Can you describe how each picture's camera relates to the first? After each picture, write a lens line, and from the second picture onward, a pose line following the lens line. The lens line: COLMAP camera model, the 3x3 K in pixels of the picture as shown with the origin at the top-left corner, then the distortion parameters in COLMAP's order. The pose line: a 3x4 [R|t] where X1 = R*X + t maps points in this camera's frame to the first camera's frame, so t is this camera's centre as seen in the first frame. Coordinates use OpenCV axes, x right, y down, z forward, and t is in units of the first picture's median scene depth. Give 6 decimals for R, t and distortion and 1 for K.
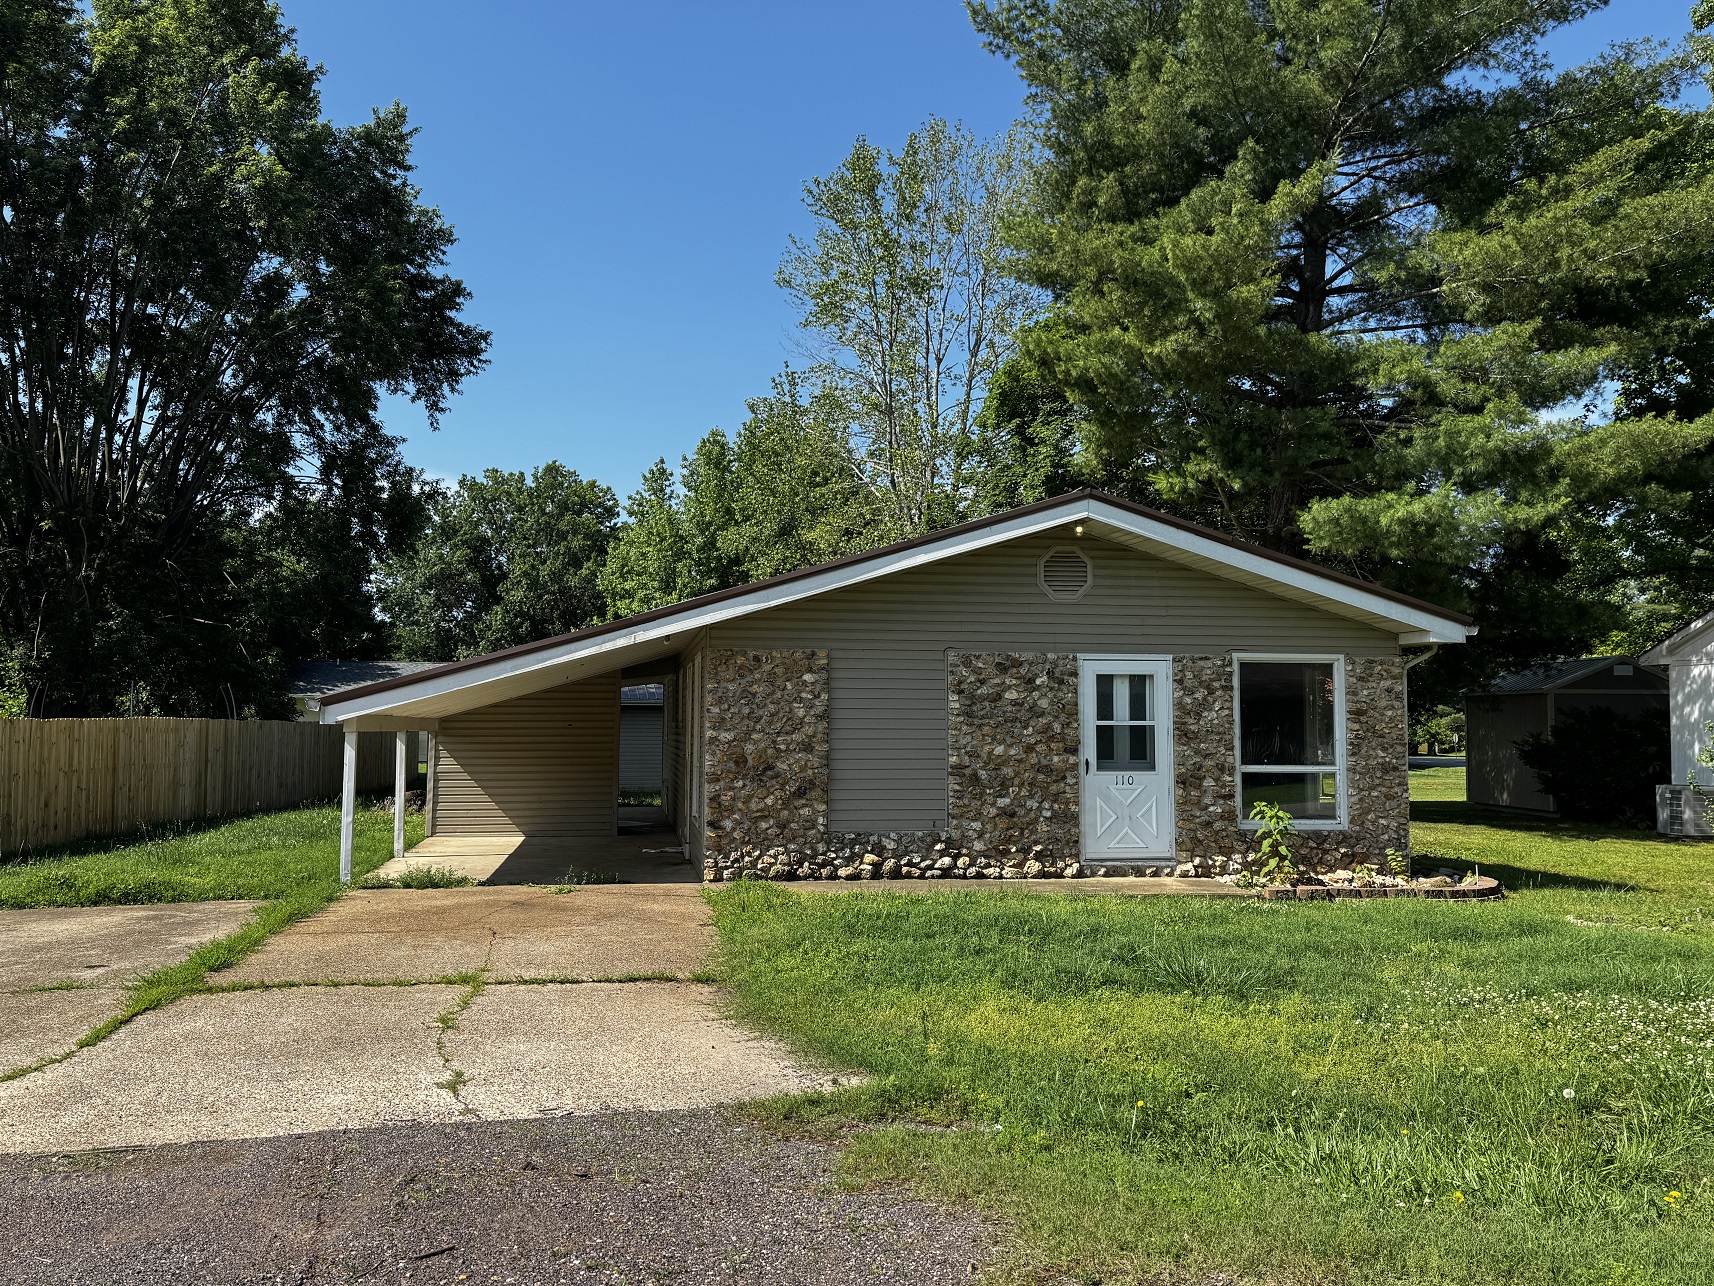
lens RADIAL K [[1373.1, 0, 860.5], [0, 1373.1, 650.0], [0, 0, 1]] dist [0.083371, 0.002509]
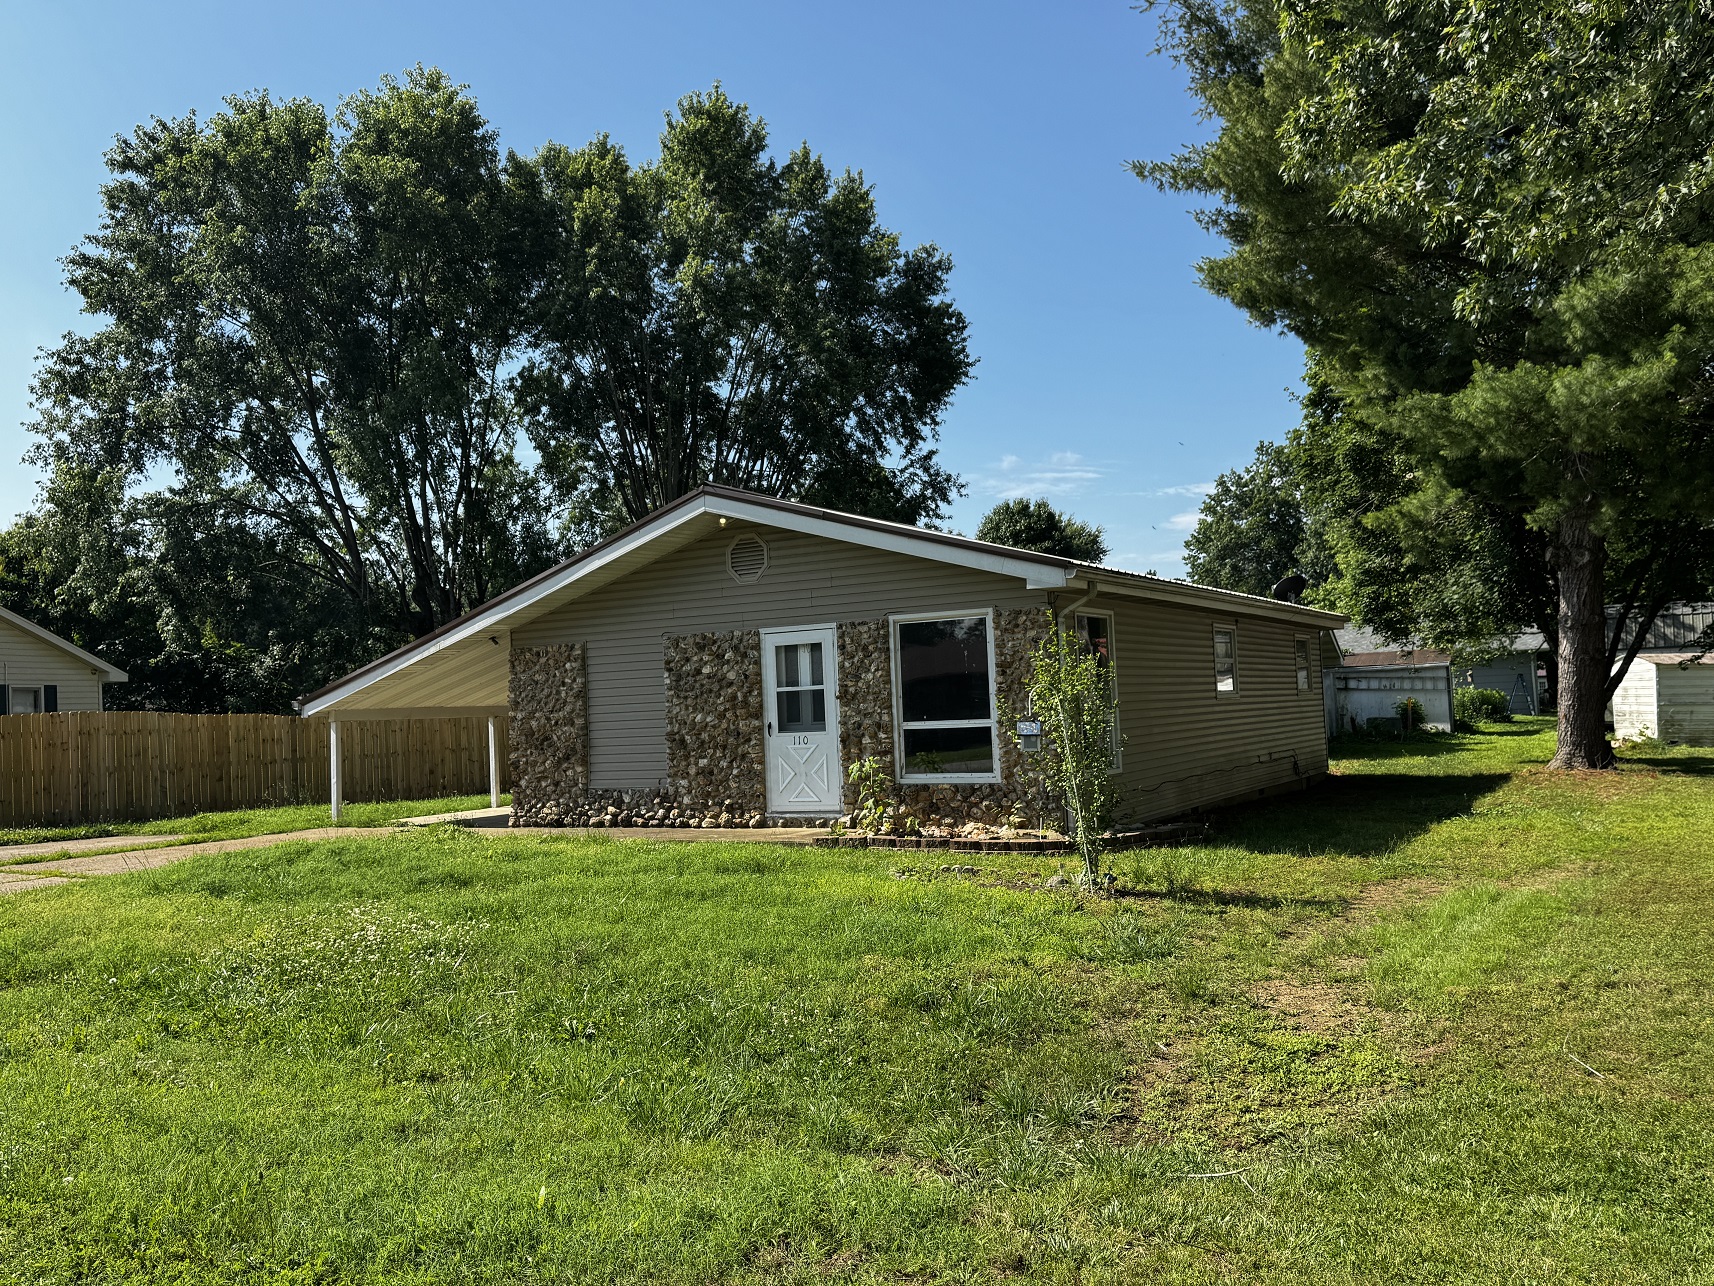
lens RADIAL K [[1373.1, 0, 844.0], [0, 1373.1, 650.8], [0, 0, 1]] dist [0.083371, 0.002509]
pose [[0.782570, -0.065530, -0.619104, 0.911866], [0.081301, 0.996686, -0.002729, 0.029389], [0.617231, -0.048197, 0.785305, 0.165829]]
